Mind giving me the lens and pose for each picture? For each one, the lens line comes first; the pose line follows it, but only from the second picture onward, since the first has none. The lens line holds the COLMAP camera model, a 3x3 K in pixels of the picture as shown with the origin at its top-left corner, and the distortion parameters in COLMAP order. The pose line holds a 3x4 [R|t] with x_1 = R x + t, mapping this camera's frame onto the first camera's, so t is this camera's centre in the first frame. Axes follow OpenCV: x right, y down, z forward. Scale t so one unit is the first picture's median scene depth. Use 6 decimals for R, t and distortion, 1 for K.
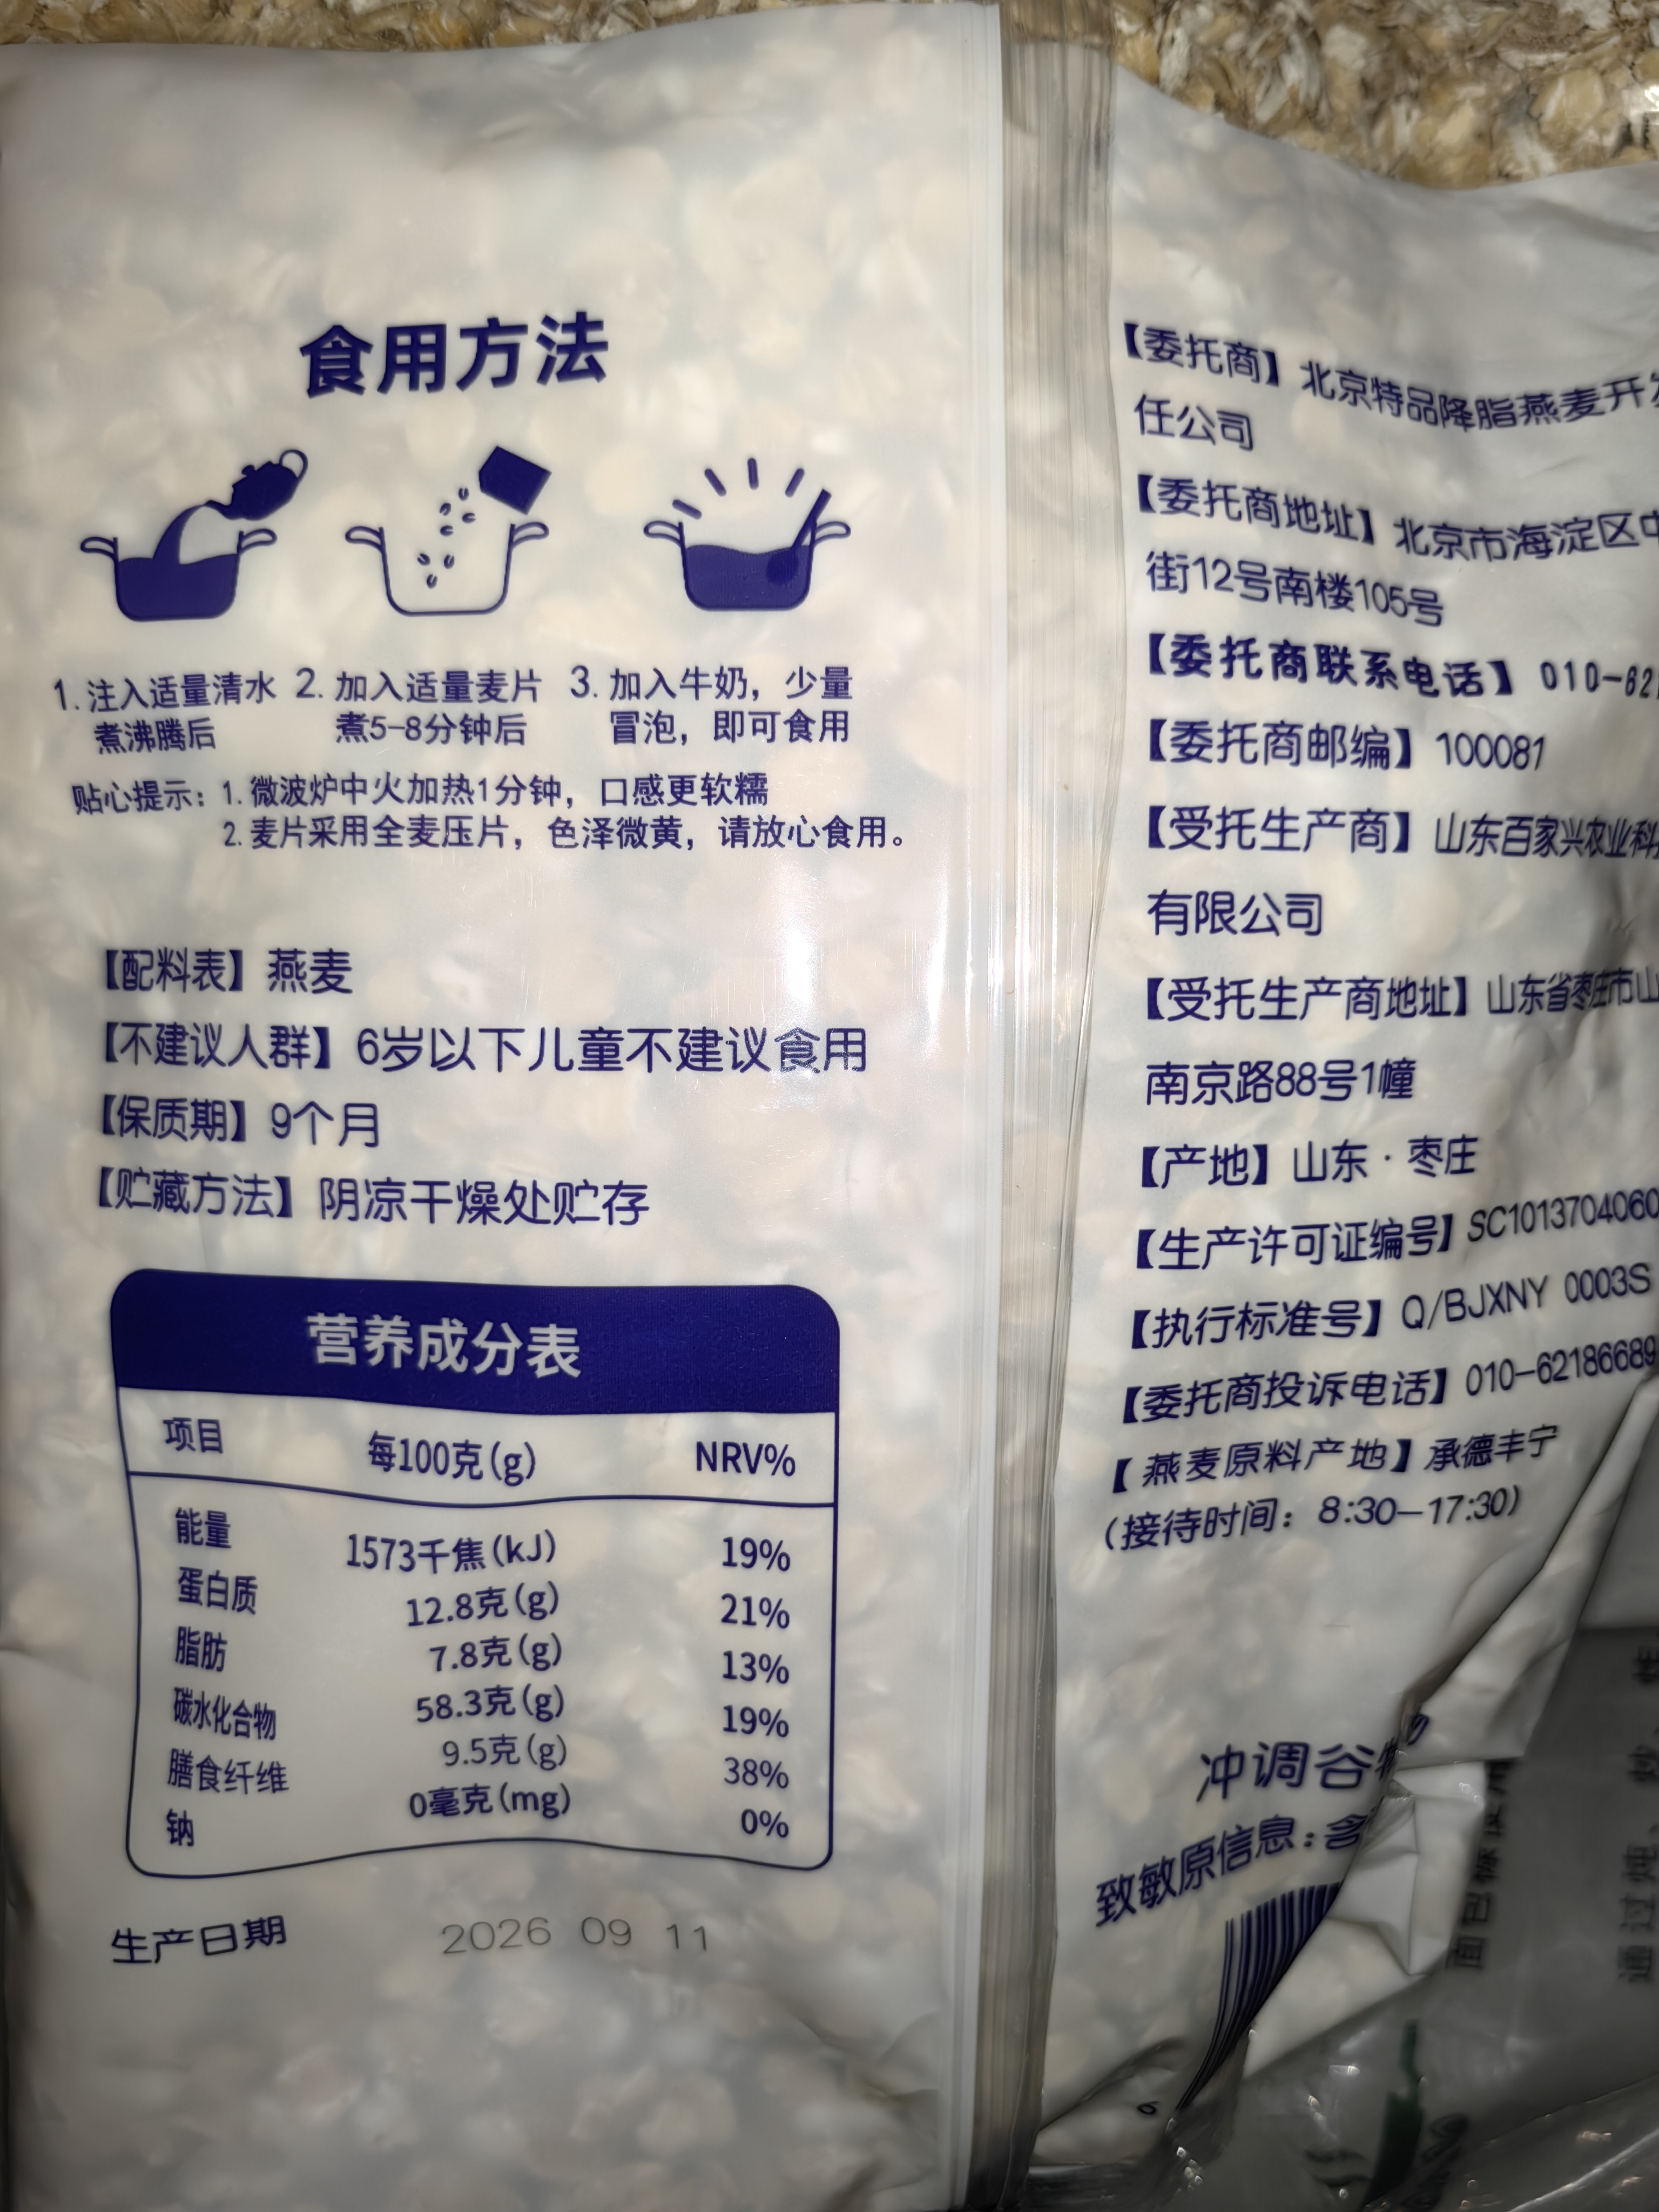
lens RADIAL K [[1744.4, 0, 834.0], [0, 1744.4, 1099.7], [0, 0, 1]] dist [-0.020030, -0.000251]
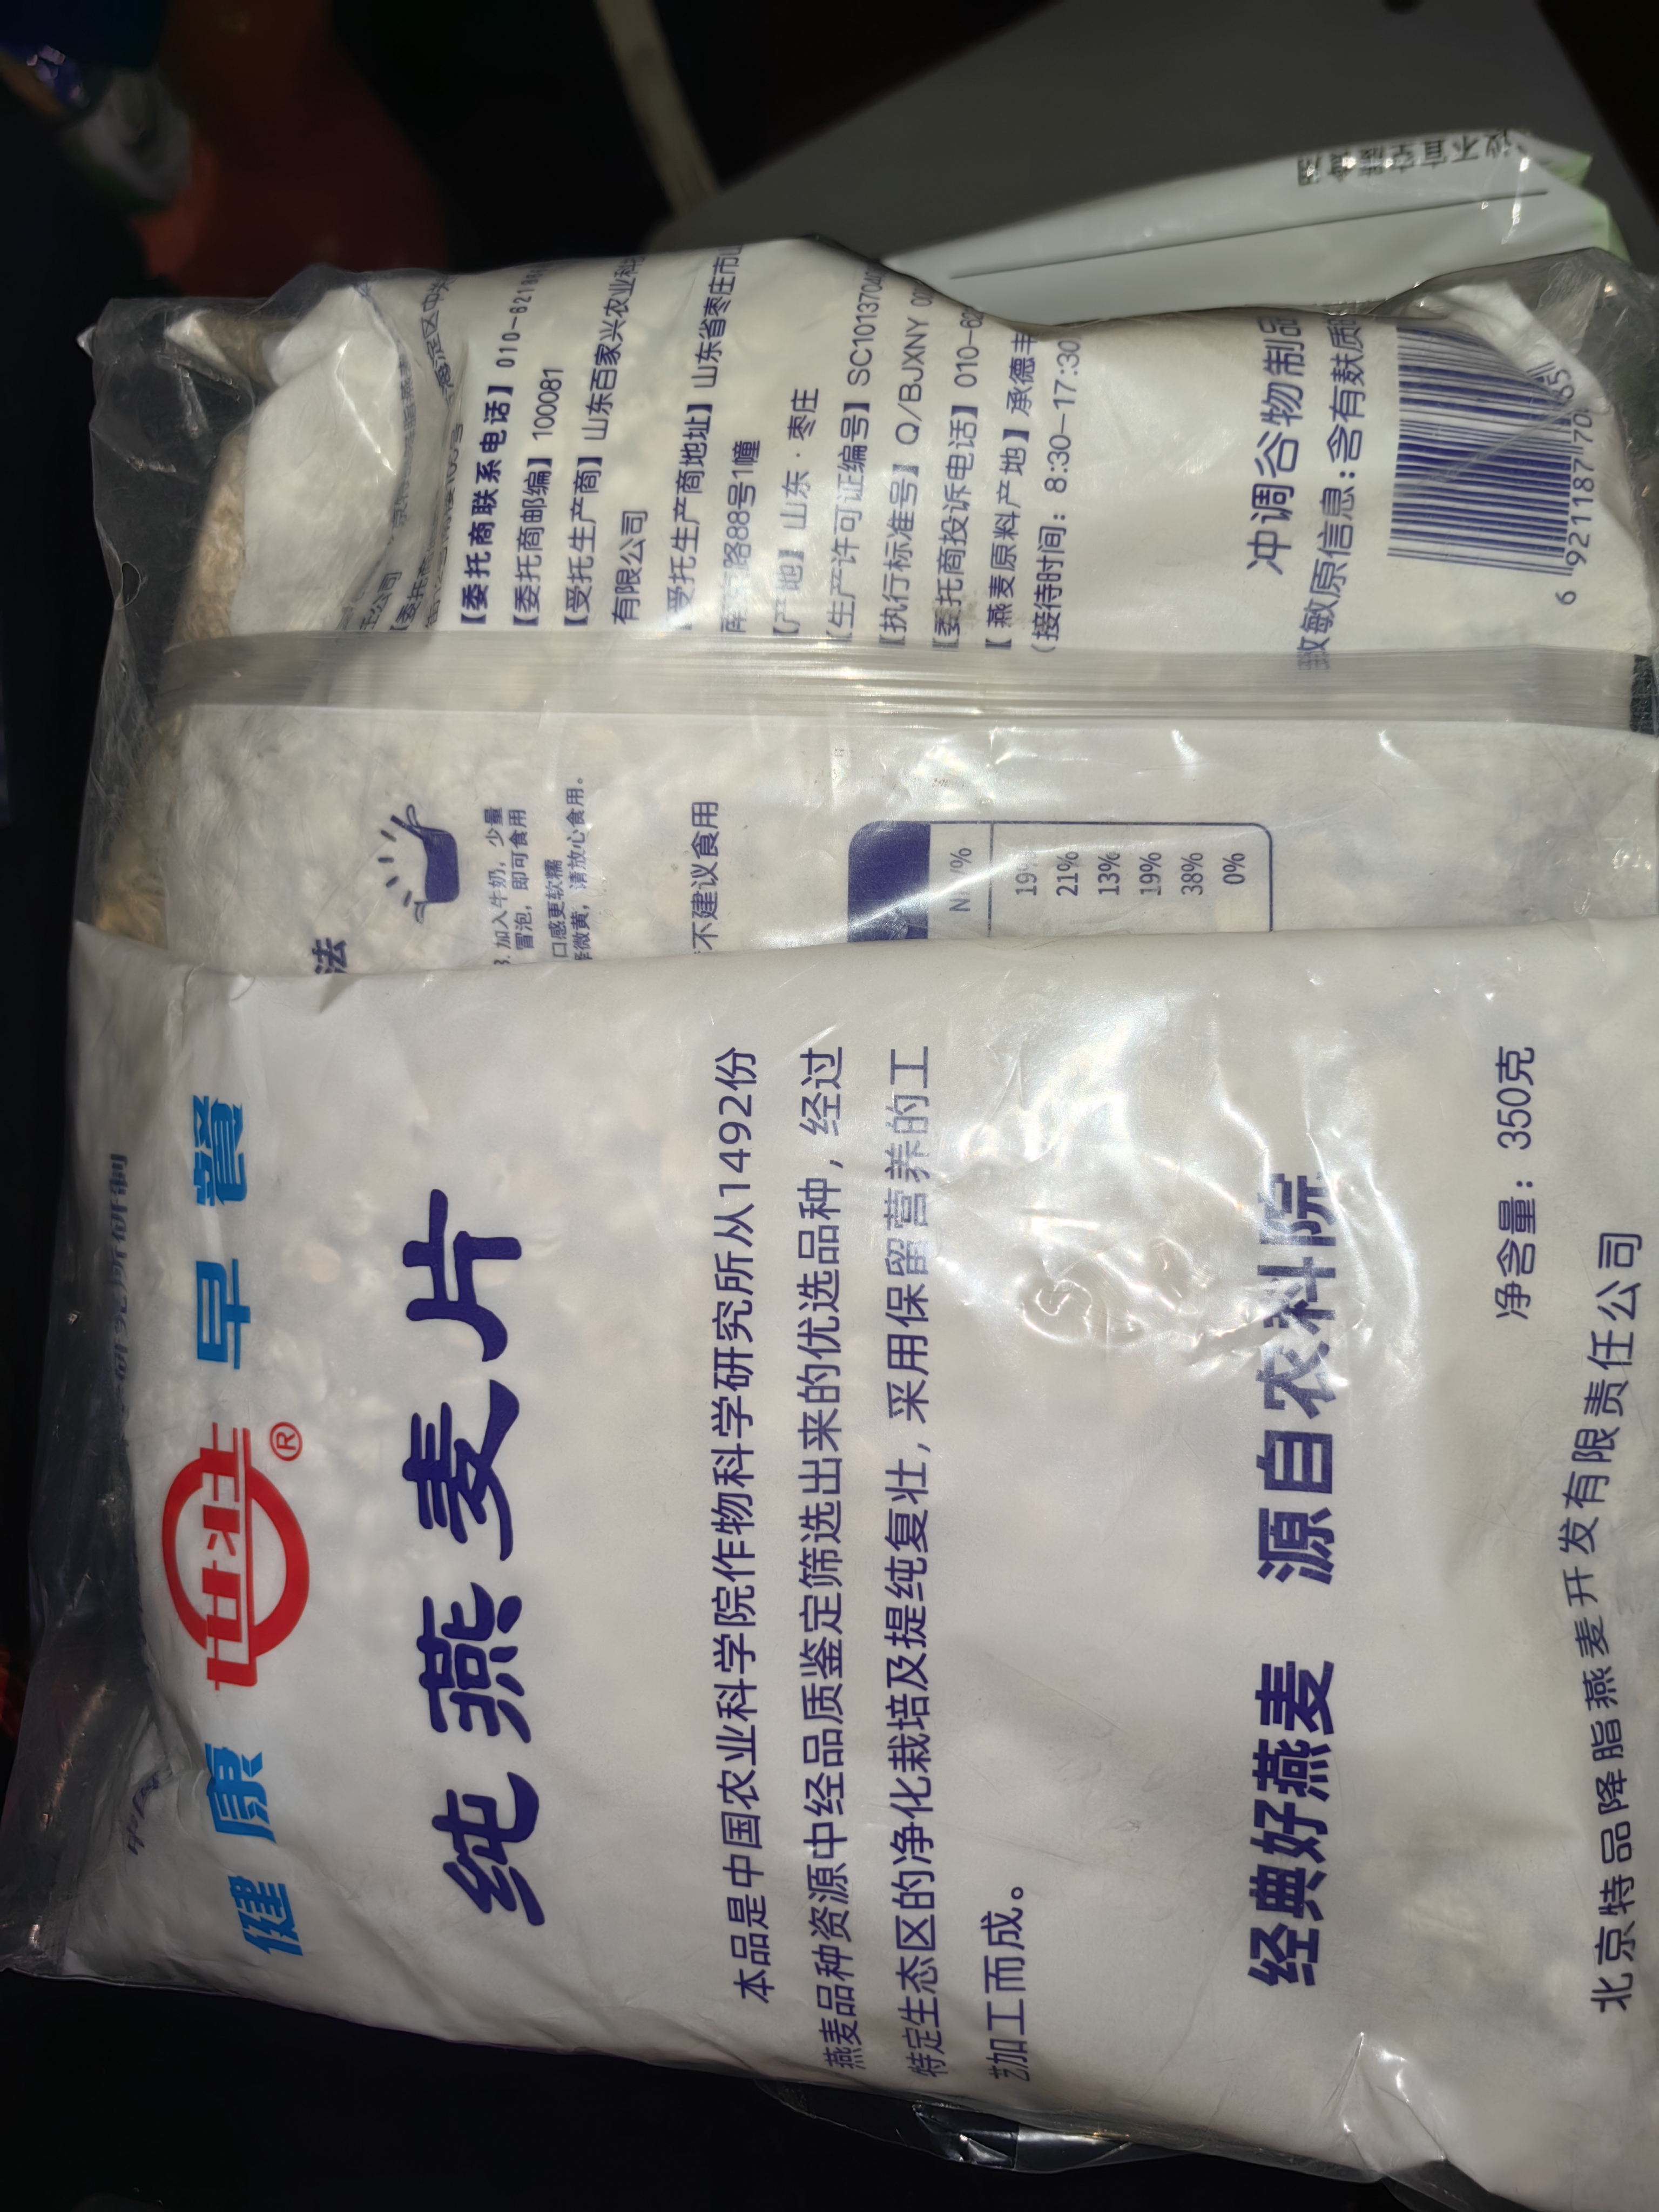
lens RADIAL K [[1744.4, 0, 835.2], [0, 1744.4, 1098.9], [0, 0, 1]] dist [-0.020030, -0.000251]
pose [[0.069595, -0.981600, -0.177813, 0.050319], [0.997132, 0.063138, 0.041724, 0.045145], [-0.029730, -0.180207, 0.983179, -0.687444]]
